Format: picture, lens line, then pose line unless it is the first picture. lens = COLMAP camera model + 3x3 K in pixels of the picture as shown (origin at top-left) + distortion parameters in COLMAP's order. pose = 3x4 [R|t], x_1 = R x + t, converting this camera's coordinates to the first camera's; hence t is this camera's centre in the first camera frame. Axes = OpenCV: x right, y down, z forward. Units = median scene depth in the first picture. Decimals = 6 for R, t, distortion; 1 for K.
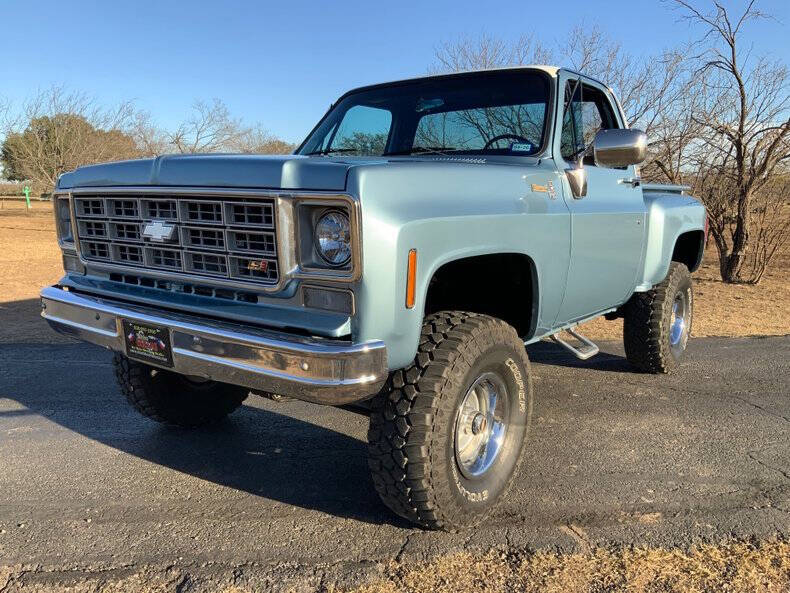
lens RADIAL K [[657.5, 0, 394.2], [0, 657.5, 296.5], [0, 0, 1]] dist [0.031404, -0.075732]
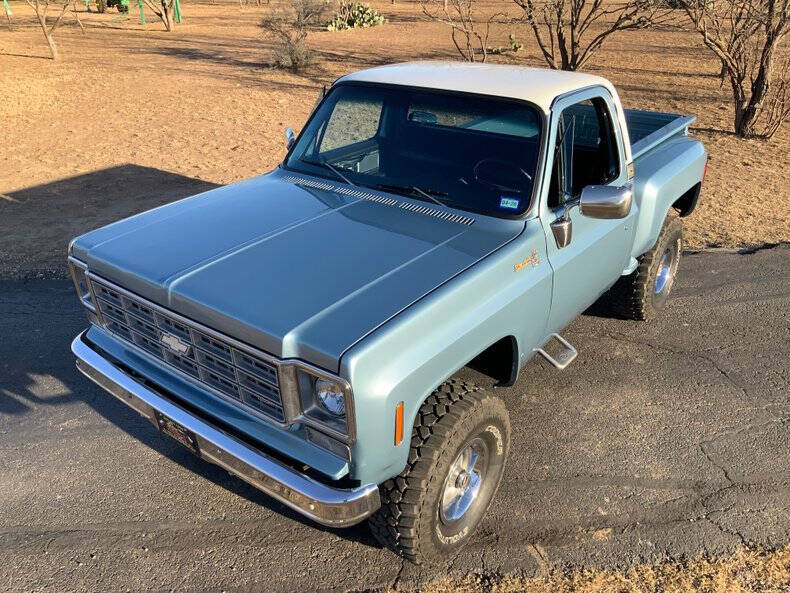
lens RADIAL K [[657.5, 0, 395.1], [0, 657.5, 297.9], [0, 0, 1]] dist [0.031404, -0.075732]
pose [[0.999750, -0.015193, -0.016410, 0.034775], [0.019454, 0.952745, 0.303148, -0.495585], [0.011029, -0.303391, 0.952802, -0.037772]]
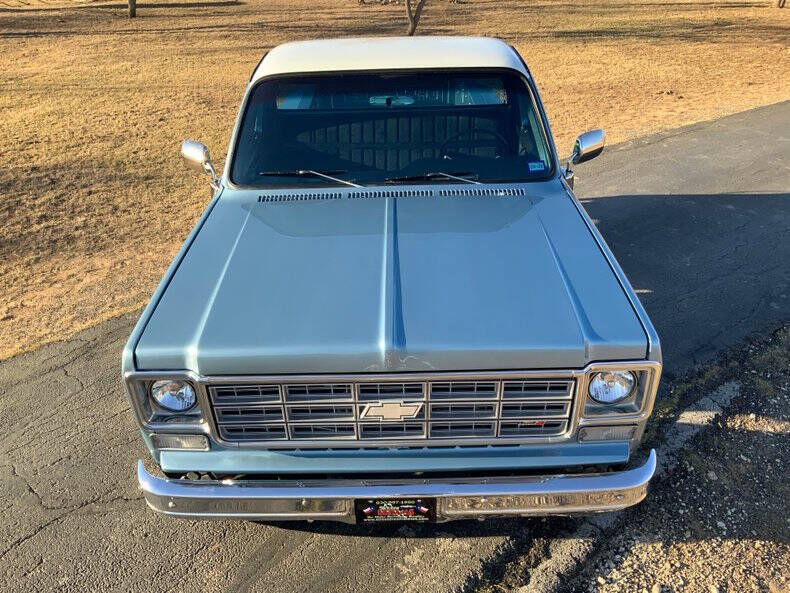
lens RADIAL K [[657.5, 0, 394.5], [0, 657.5, 296.7], [0, 0, 1]] dist [0.031404, -0.075732]
pose [[0.792429, -0.332185, 0.511575, -0.762972], [0.128703, 0.910873, 0.392104, -0.600943], [-0.596231, -0.244873, 0.764556, 0.317525]]
